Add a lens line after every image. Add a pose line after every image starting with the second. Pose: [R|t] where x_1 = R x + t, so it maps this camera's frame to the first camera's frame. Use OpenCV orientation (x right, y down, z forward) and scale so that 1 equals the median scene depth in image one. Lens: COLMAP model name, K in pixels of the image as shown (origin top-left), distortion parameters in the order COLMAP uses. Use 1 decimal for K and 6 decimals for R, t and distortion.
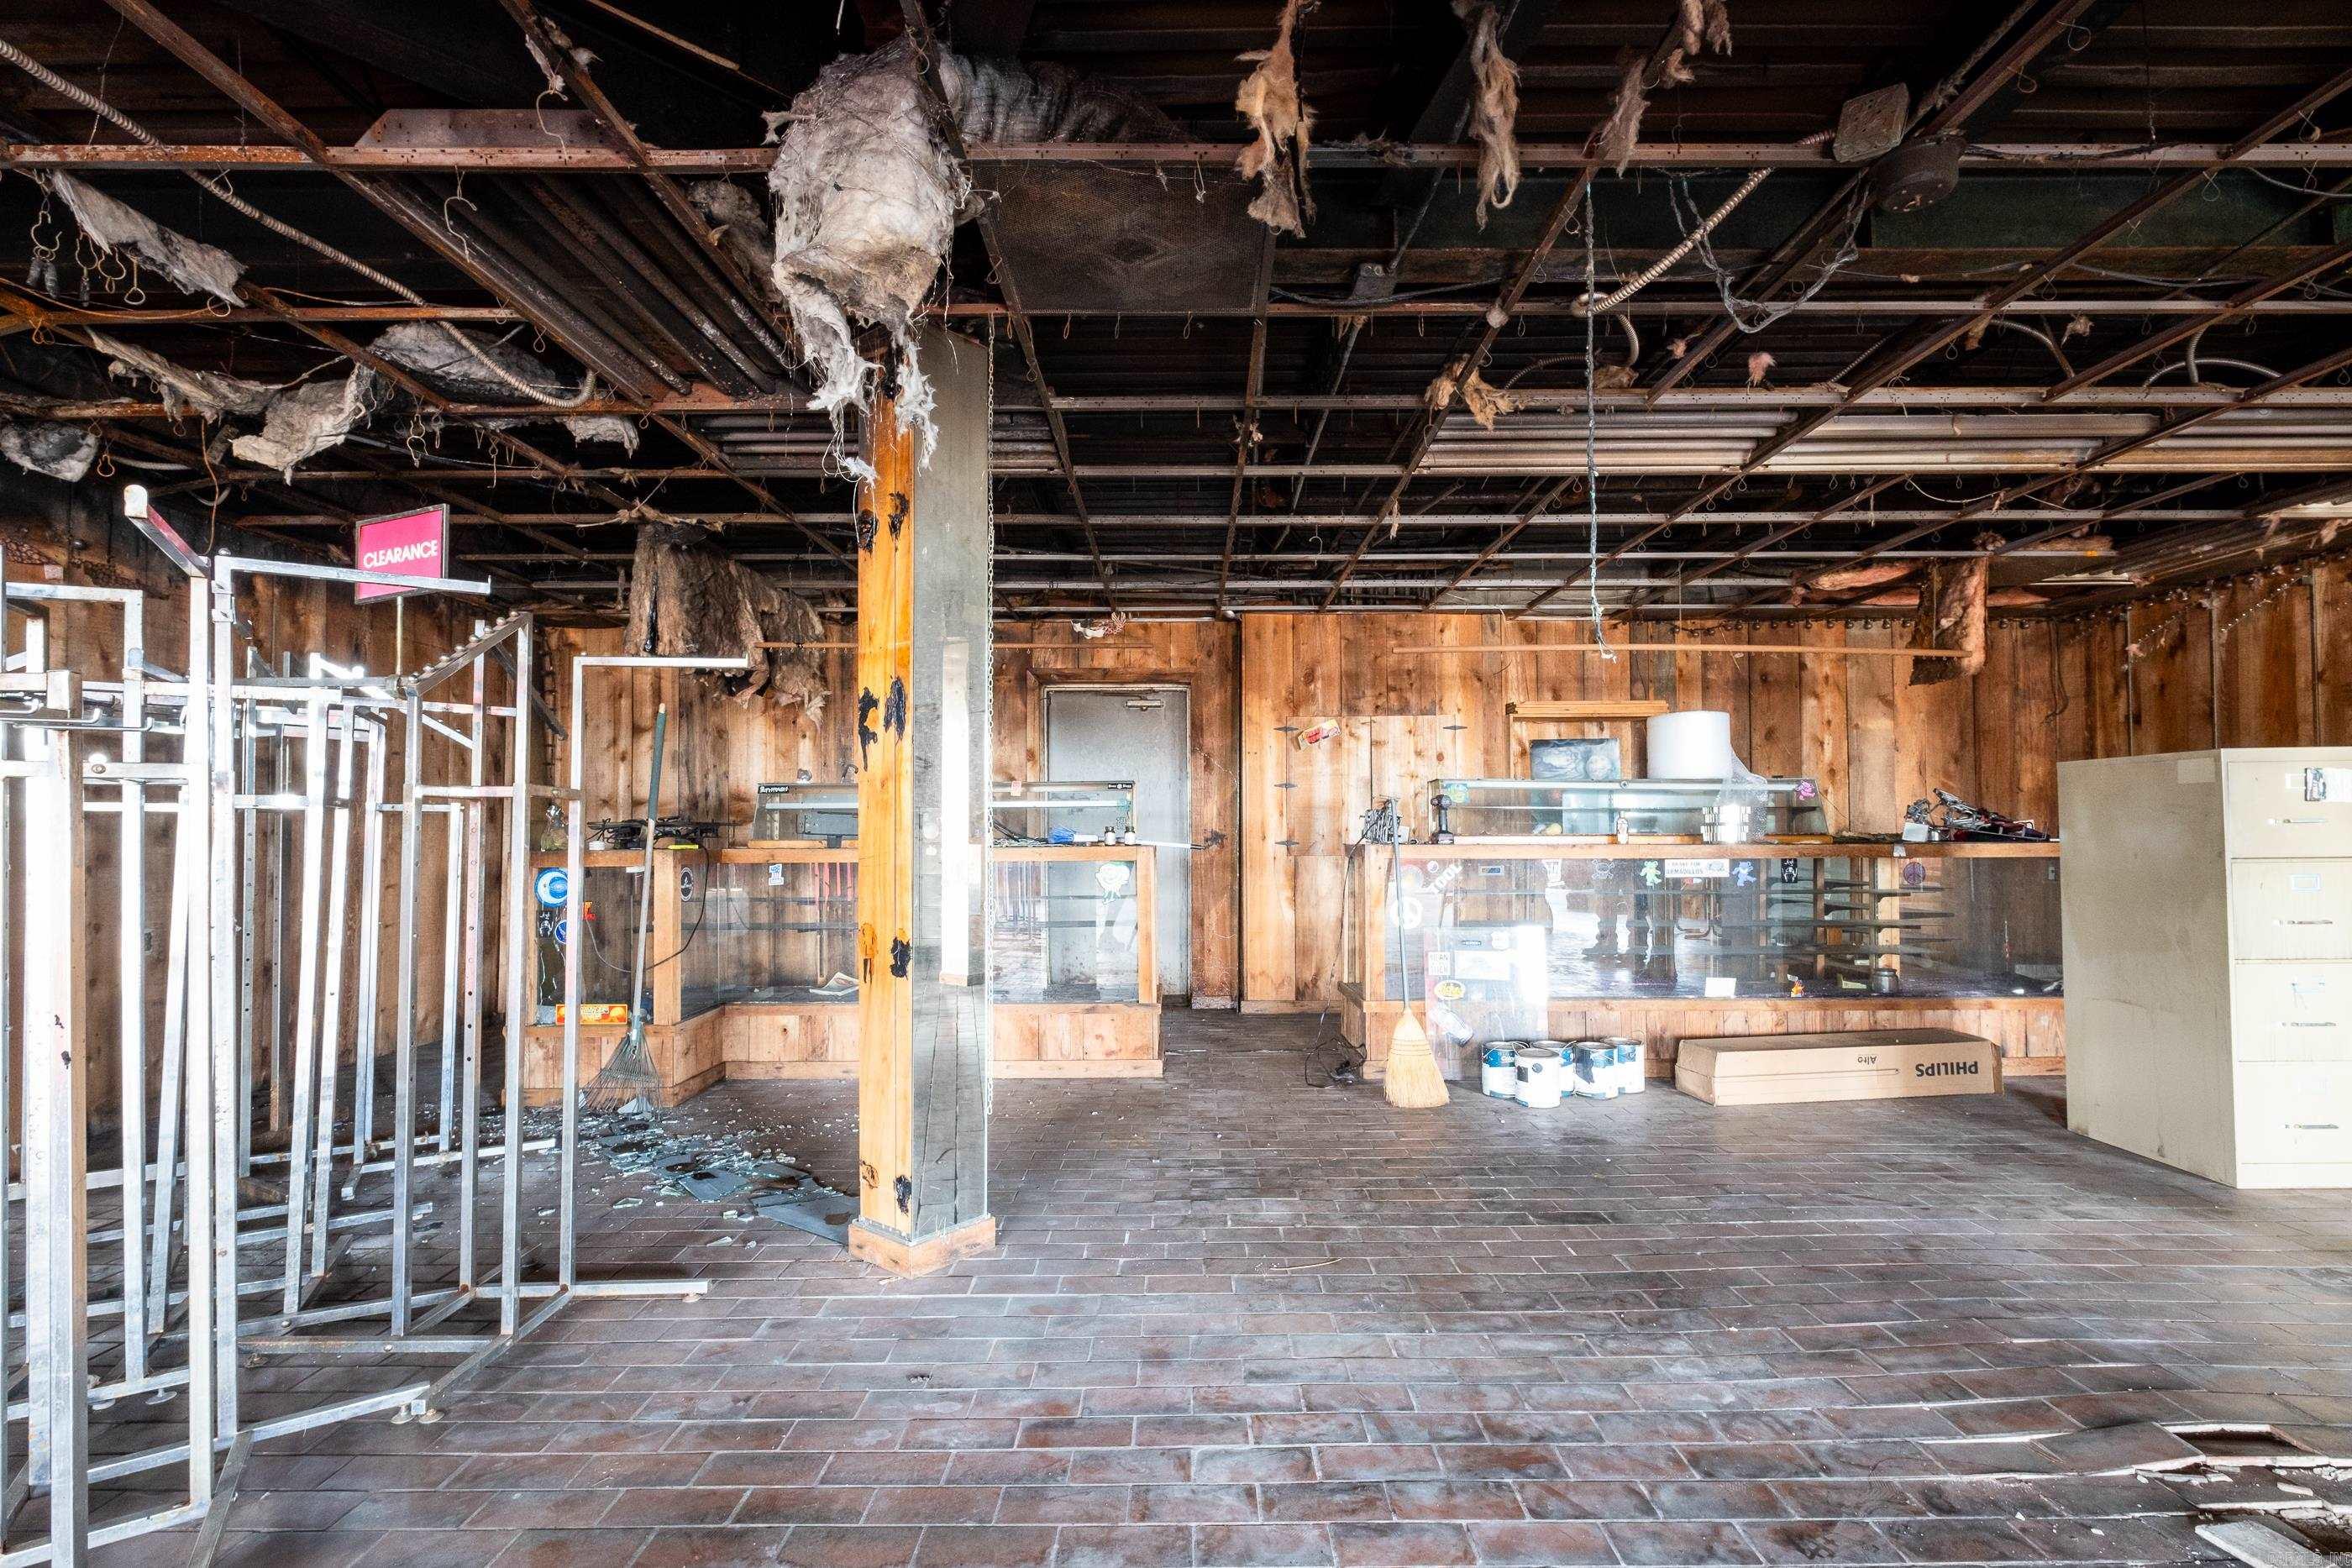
lens RADIAL K [[1088.7, 0, 1168.4], [0, 1088.7, 805.4], [0, 0, 1]] dist [-0.004241, -0.000614]
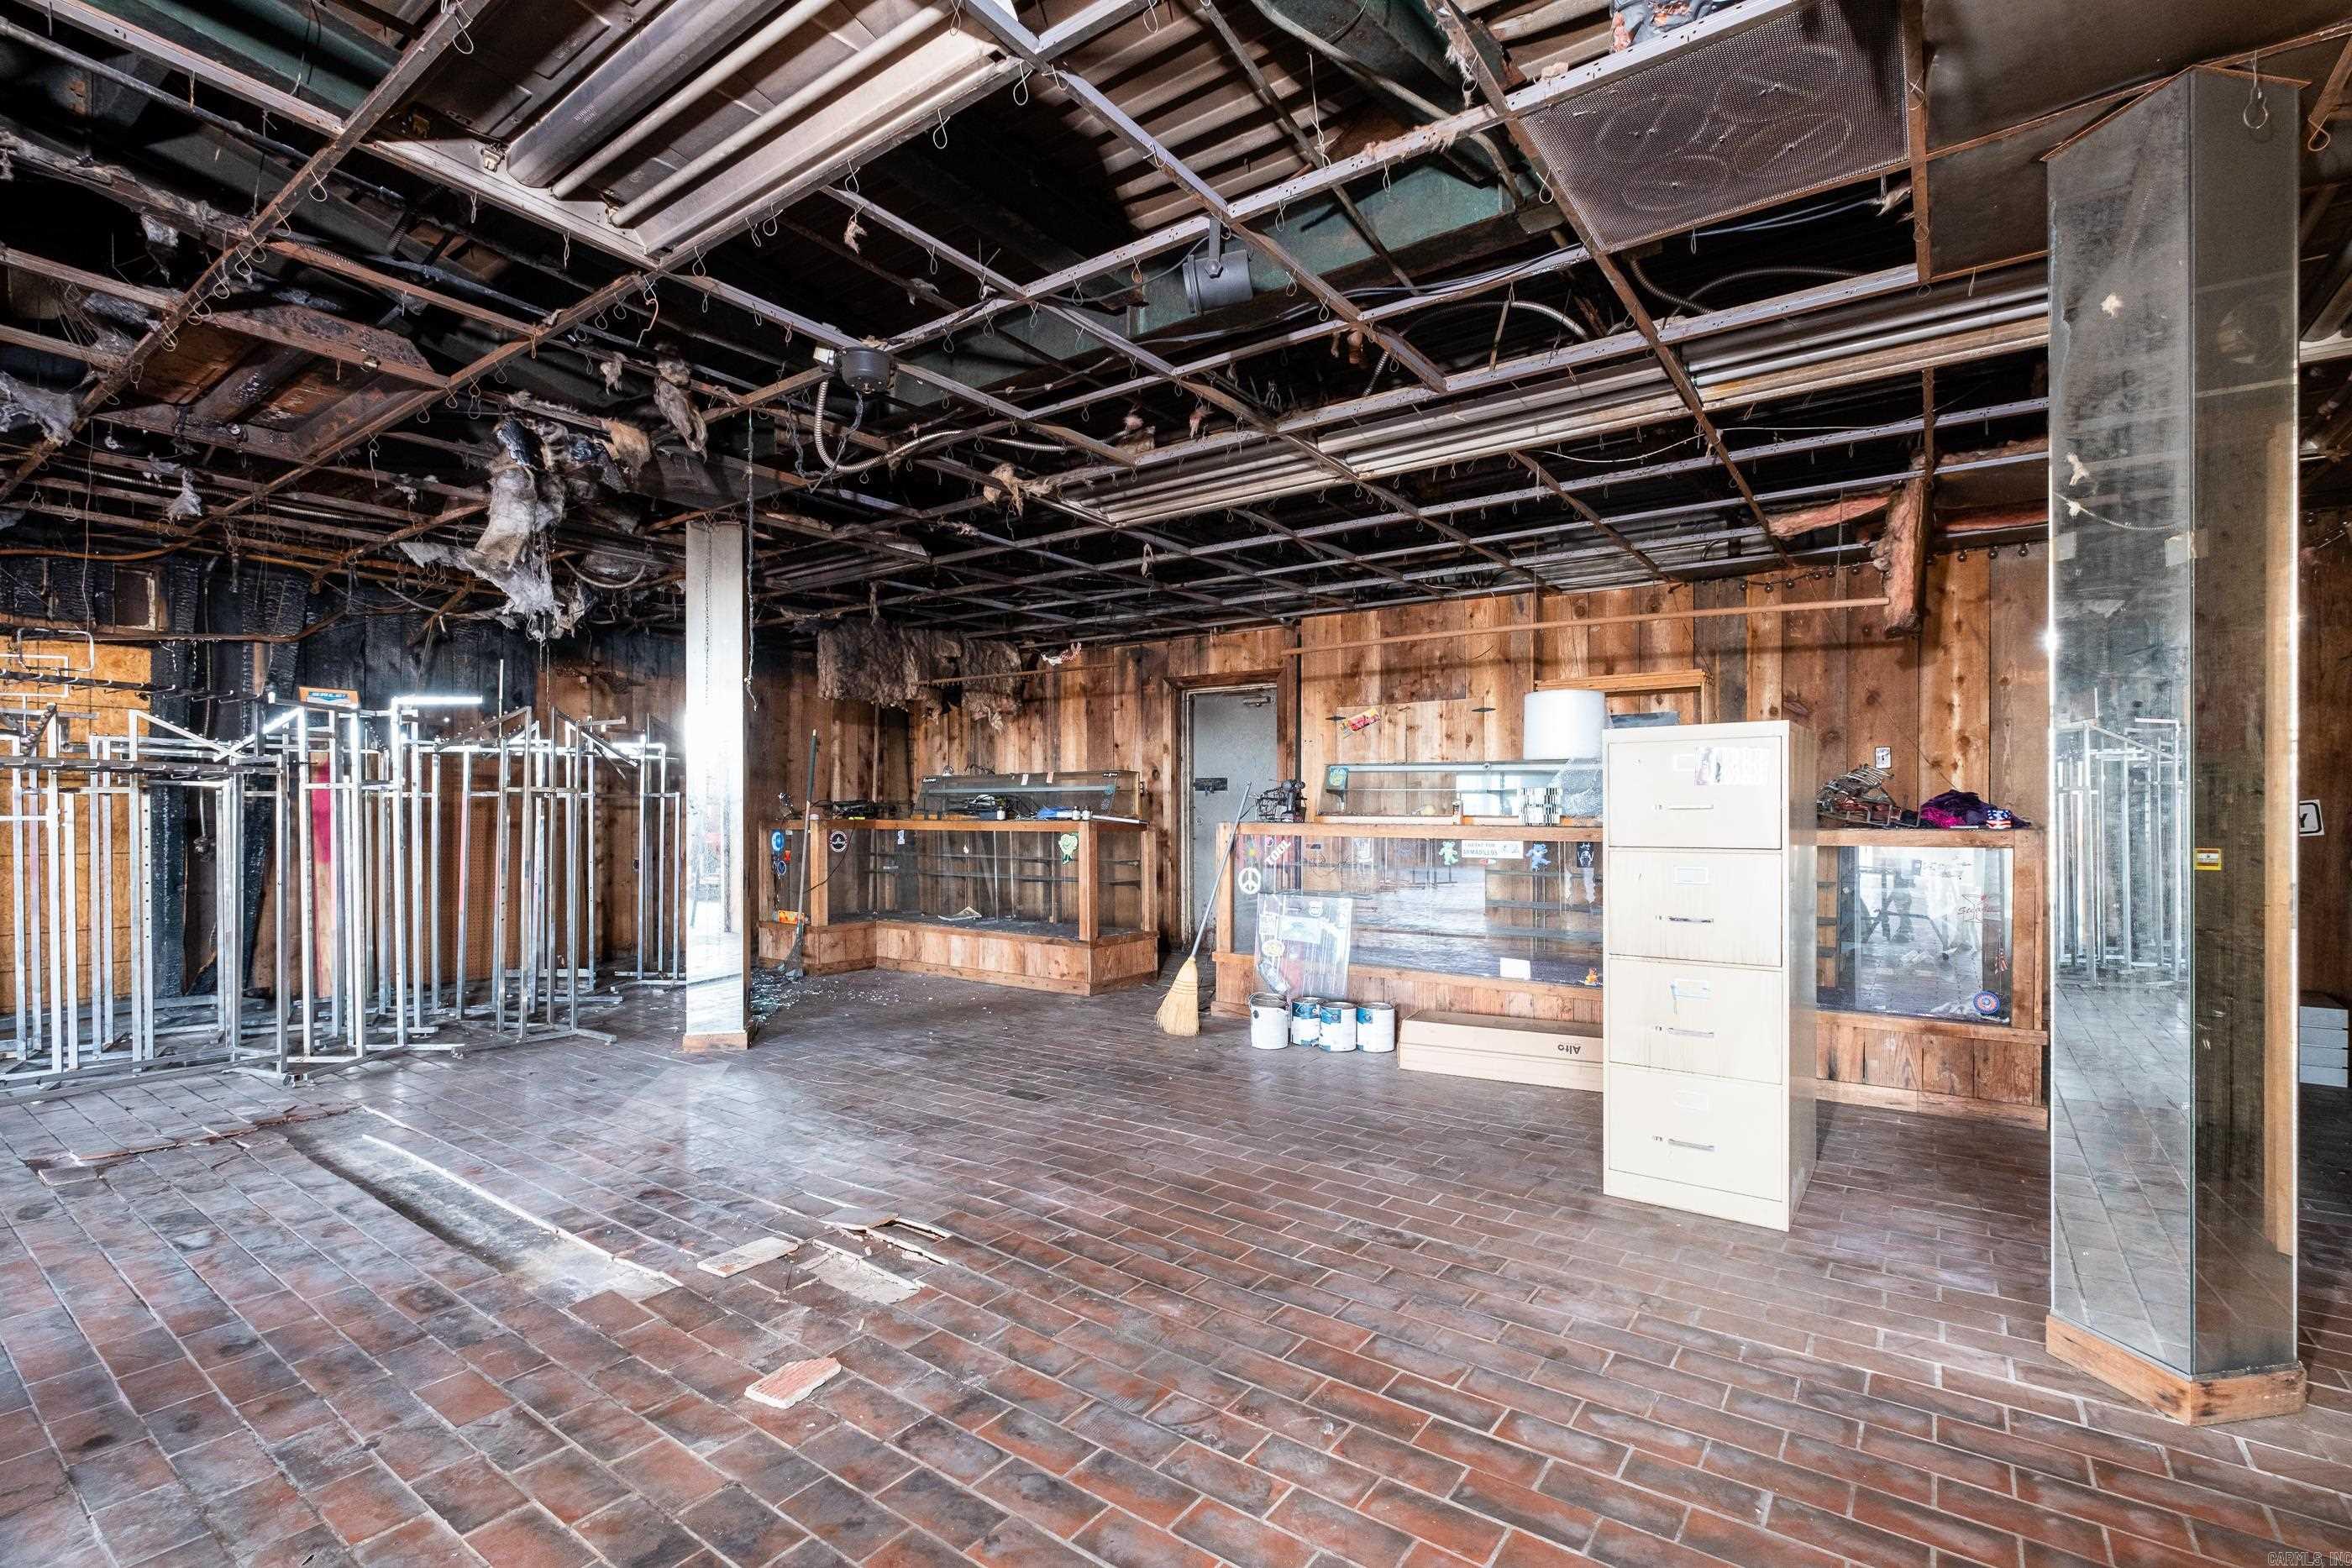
lens RADIAL K [[1055.7, 0, 1163.6], [0, 1055.7, 819.5], [0, 0, 1]] dist [-0.002841, -0.001182]
pose [[0.809372, 0.011135, -0.587191, 0.604781], [0.009956, 0.999416, 0.032675, -0.003991], [0.587212, -0.032292, 0.808789, 0.018508]]
